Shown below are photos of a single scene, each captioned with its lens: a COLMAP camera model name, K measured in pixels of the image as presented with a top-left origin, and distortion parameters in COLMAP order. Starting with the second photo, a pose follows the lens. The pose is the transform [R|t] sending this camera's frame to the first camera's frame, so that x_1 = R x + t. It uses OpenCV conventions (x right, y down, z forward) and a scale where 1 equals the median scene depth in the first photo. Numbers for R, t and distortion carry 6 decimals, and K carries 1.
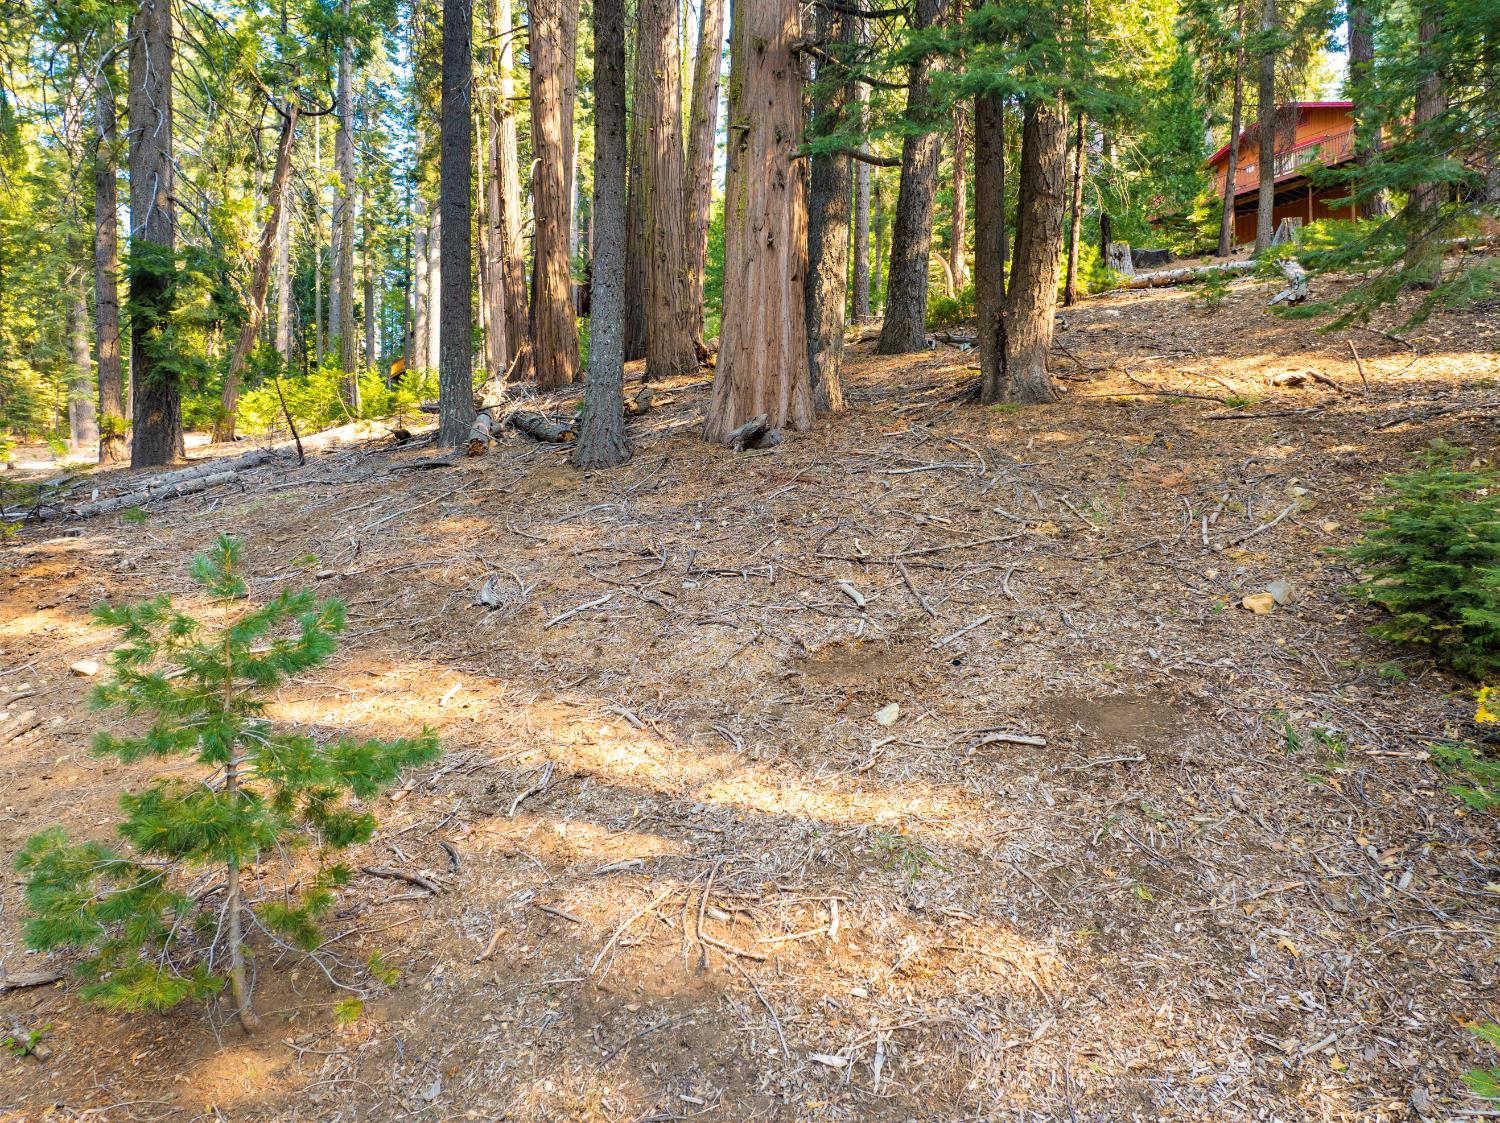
lens RADIAL K [[1048.7, 0, 746.5], [0, 1048.7, 553.9], [0, 0, 1]] dist [-0.040390, 0.015800]
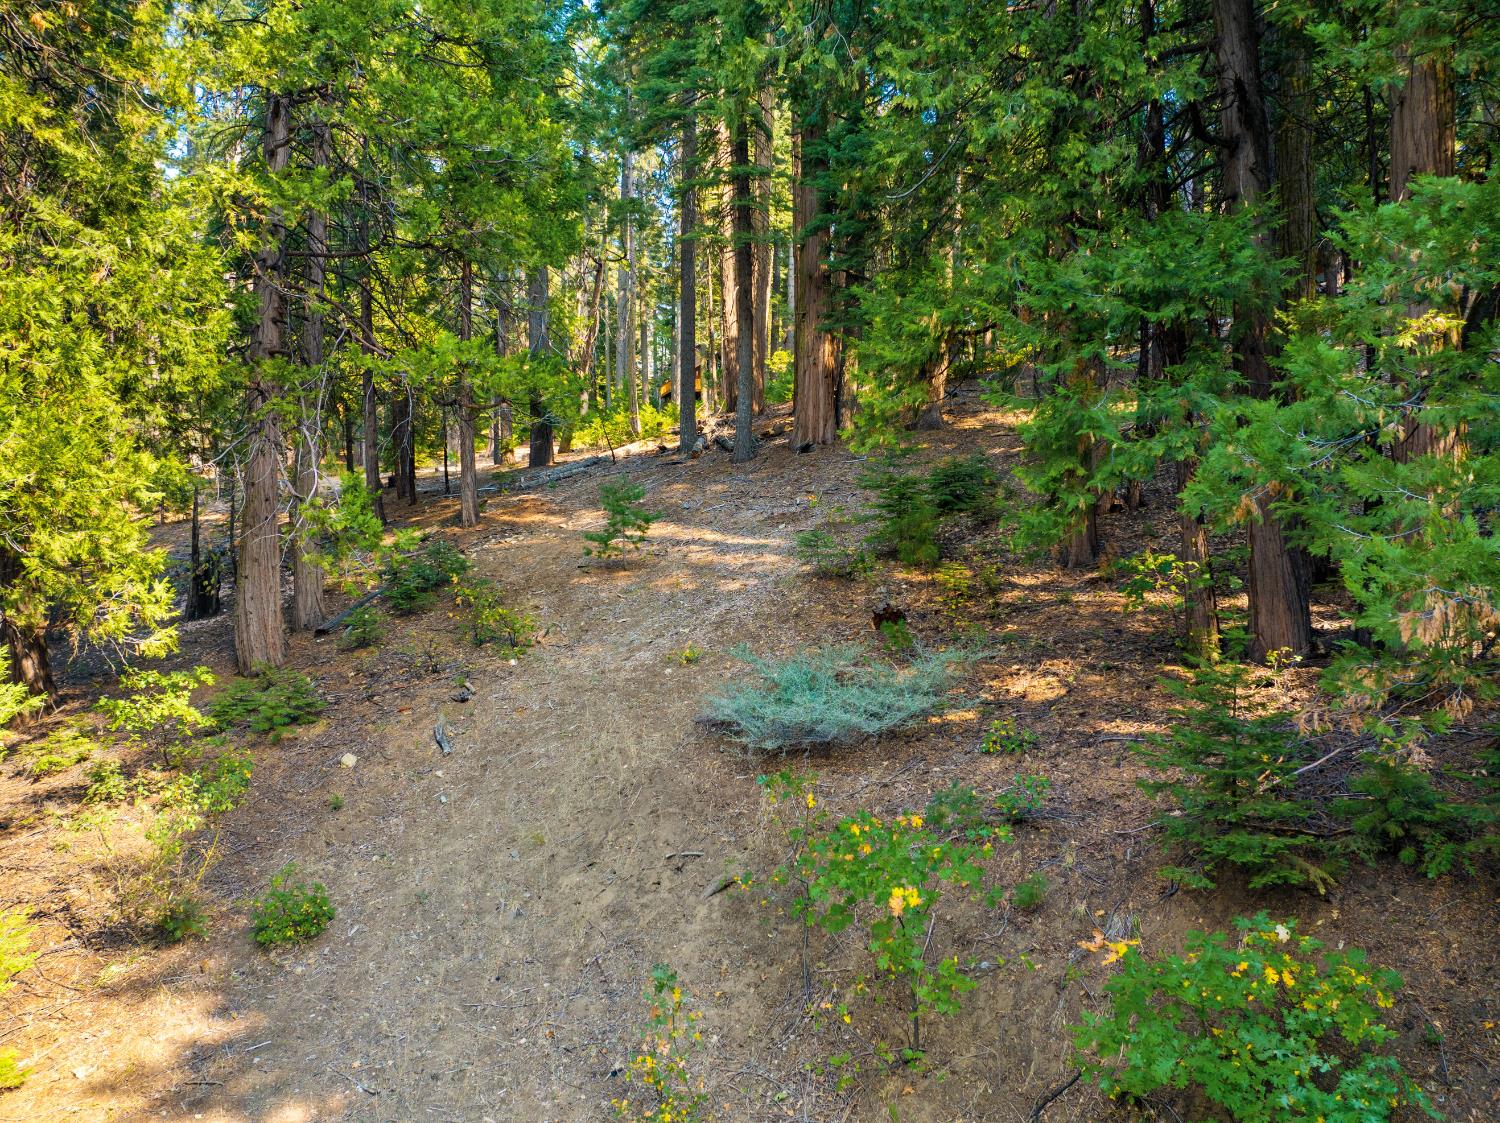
lens RADIAL K [[1048.7, 0, 752.9], [0, 1048.7, 561.5], [0, 0, 1]] dist [-0.040390, 0.015800]
pose [[0.970786, 0.005032, -0.239894, 0.274470], [-0.003384, 0.999968, 0.007278, 0.074431], [0.239923, -0.006254, 0.970772, -0.775294]]
